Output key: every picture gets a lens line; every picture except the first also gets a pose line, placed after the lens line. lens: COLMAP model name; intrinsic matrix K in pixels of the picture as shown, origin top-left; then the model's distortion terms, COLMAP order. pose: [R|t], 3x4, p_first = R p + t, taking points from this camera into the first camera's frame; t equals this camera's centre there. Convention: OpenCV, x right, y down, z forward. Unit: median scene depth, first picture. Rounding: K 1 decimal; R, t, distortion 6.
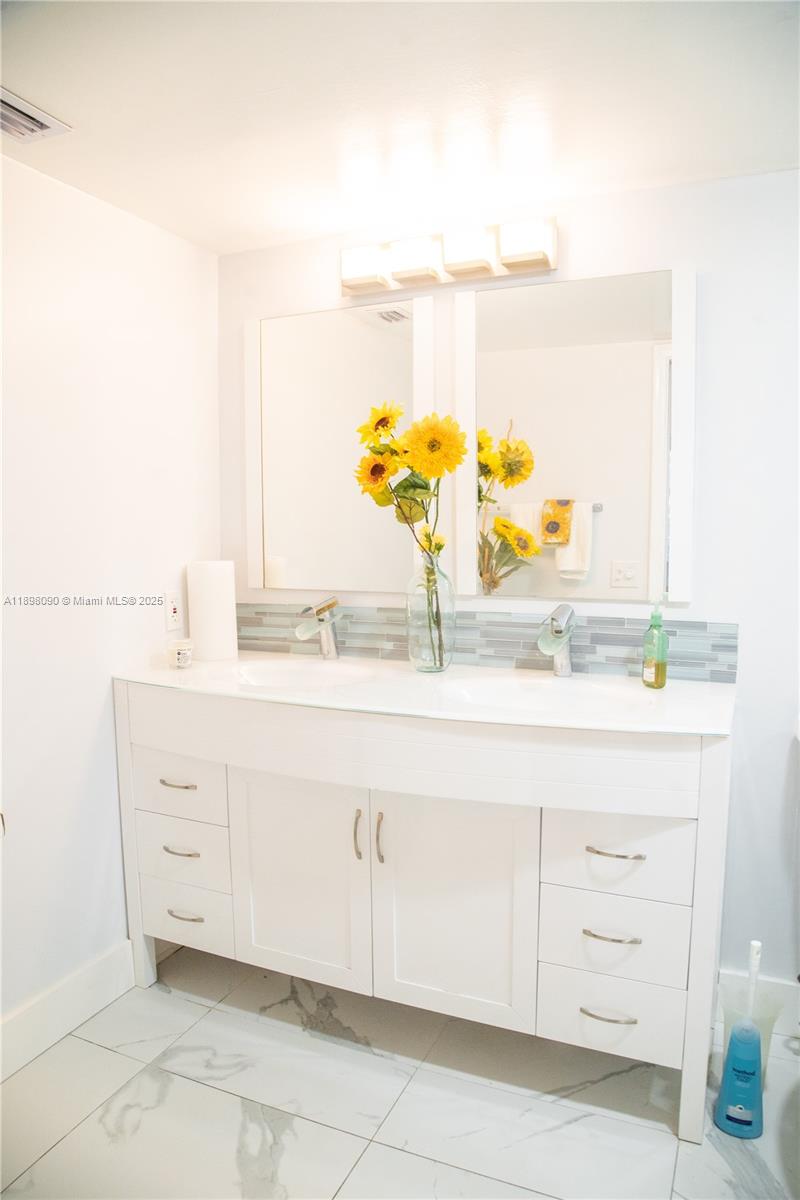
lens RADIAL K [[809.3, 0, 416.0], [0, 809.3, 605.3], [0, 0, 1]] dist [-0.131936, 0.072780]
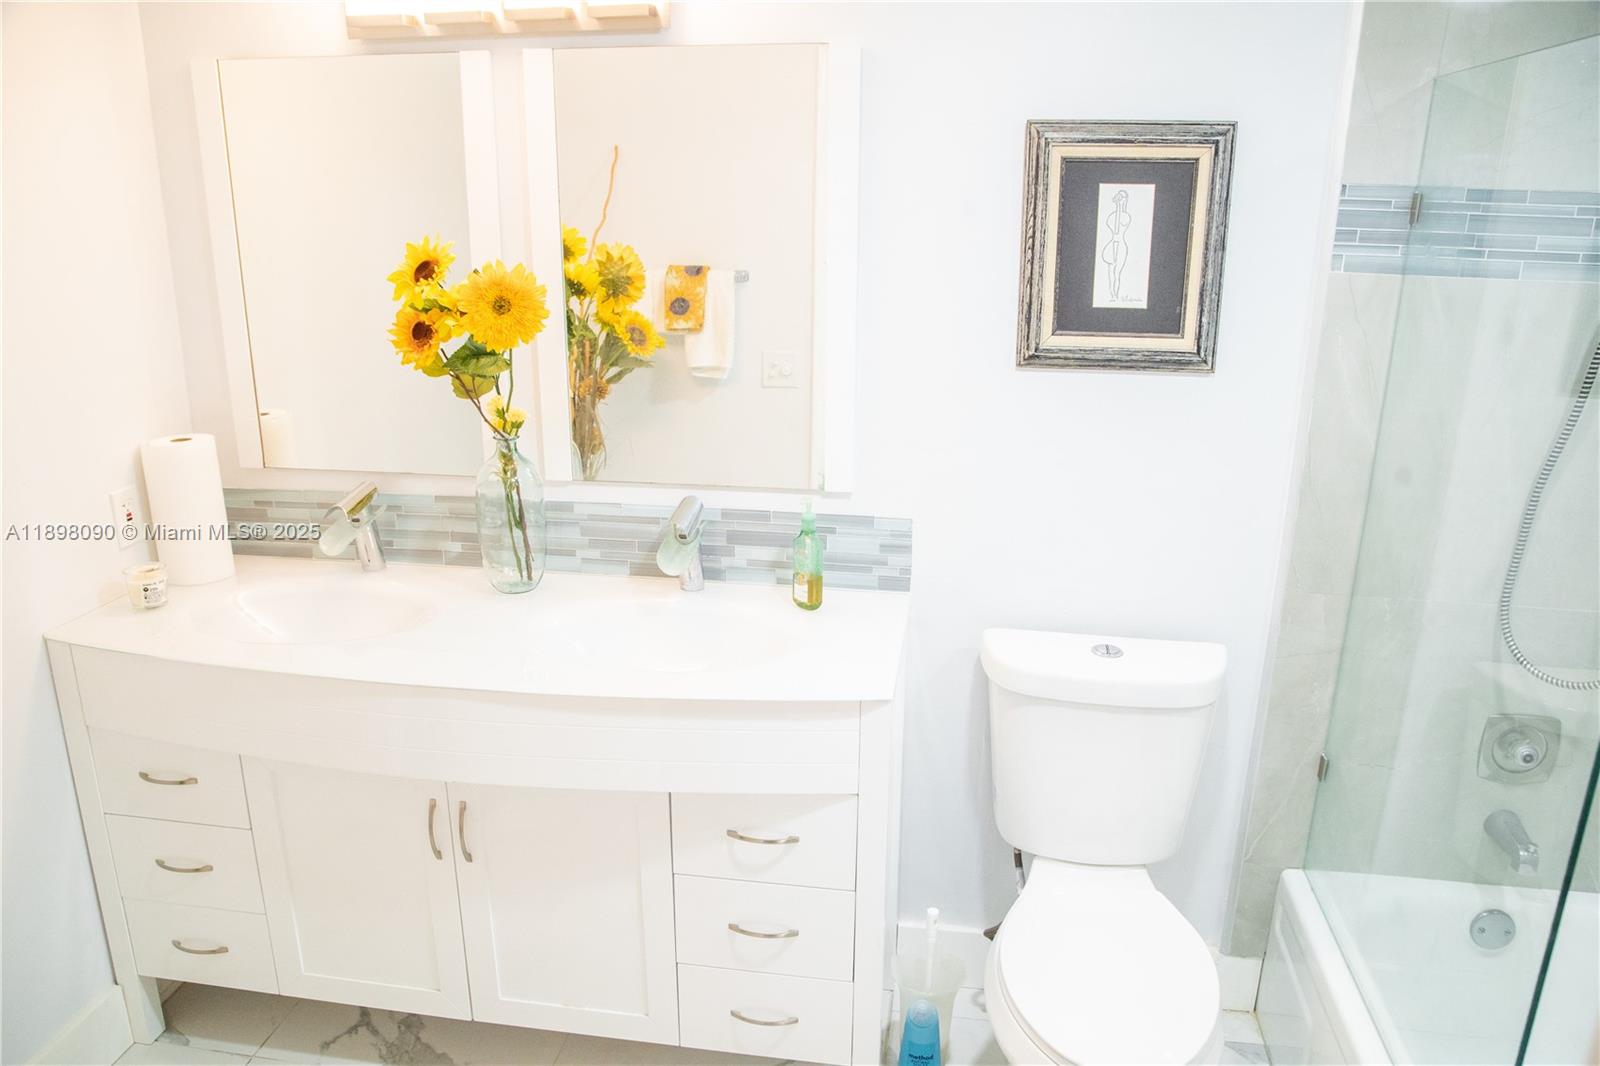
lens RADIAL K [[1159.8, 0, 800.0], [0, 1159.8, 533.0], [0, 0, 1]] dist [-0.110448, 0.076097]
pose [[0.966519, -0.064755, 0.248289, 0.011092], [0.017030, 0.981687, 0.189738, -0.166892], [-0.256029, -0.179157, 0.949922, -0.060108]]
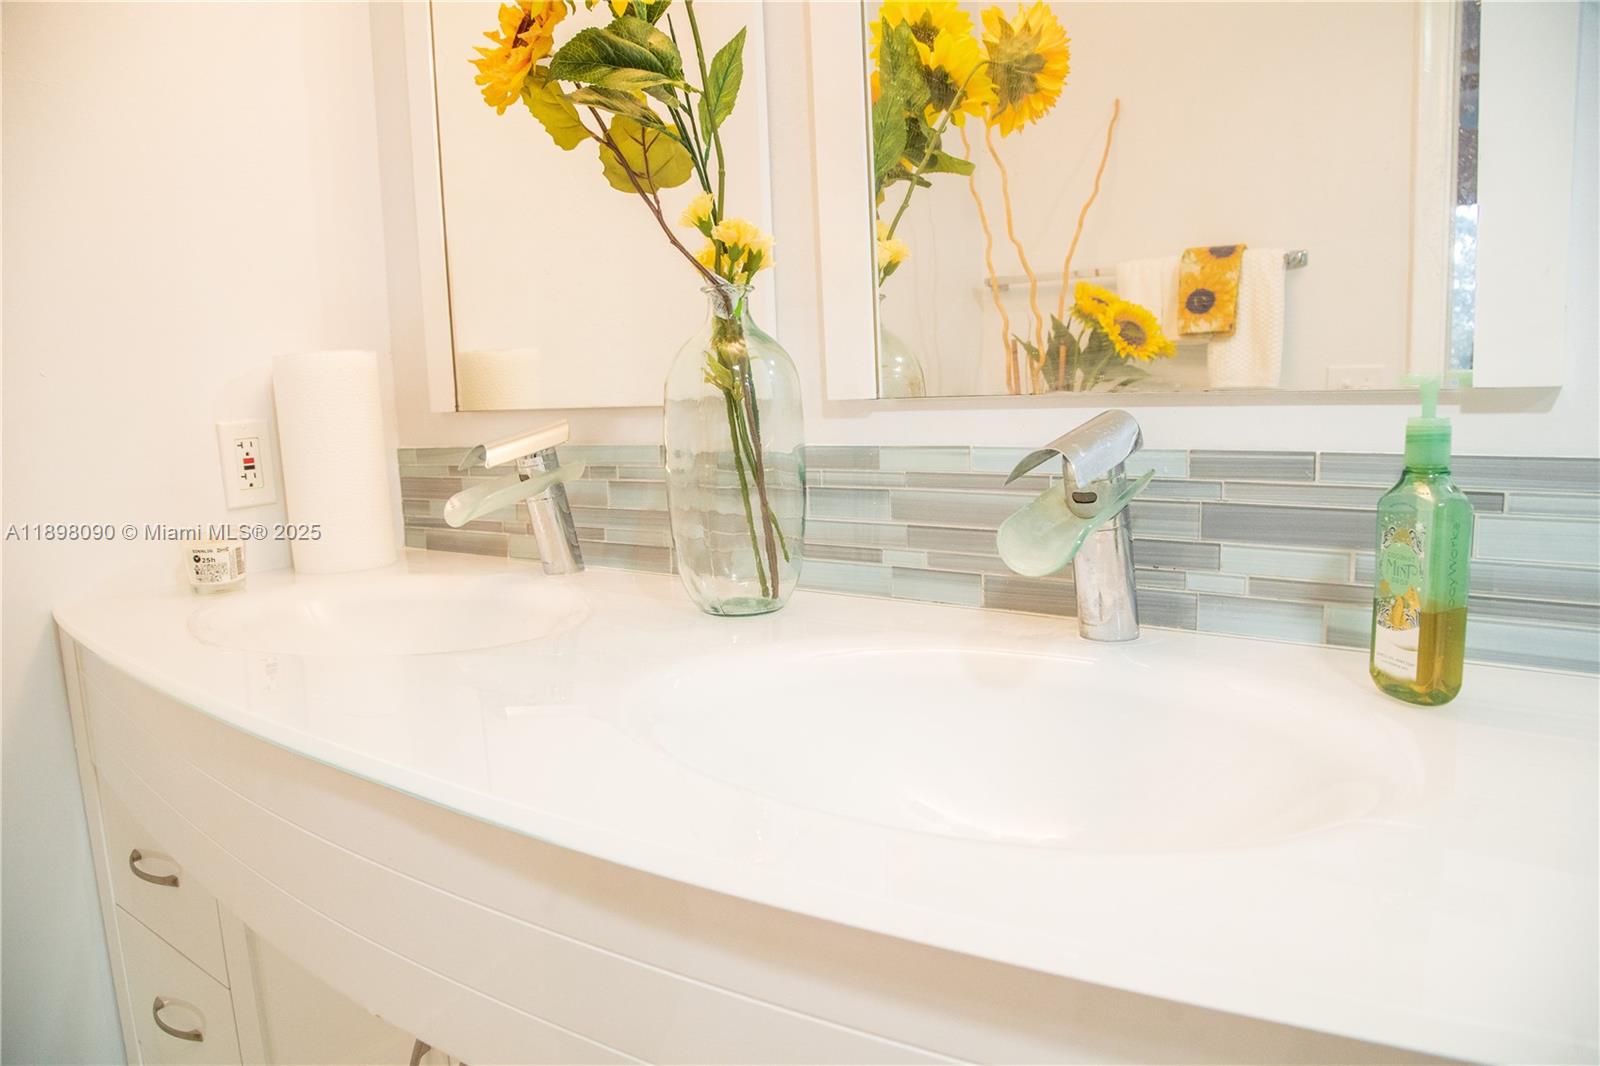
lens RADIAL K [[1079.1, 0, 800.0], [0, 1079.1, 533.0], [0, 0, 1]] dist [-0.131936, 0.072780]
pose [[0.969234, -0.000773, -0.246141, 0.163781], [0.011964, 0.998961, 0.043972, 0.025767], [0.245852, -0.045564, 0.968236, 0.549551]]
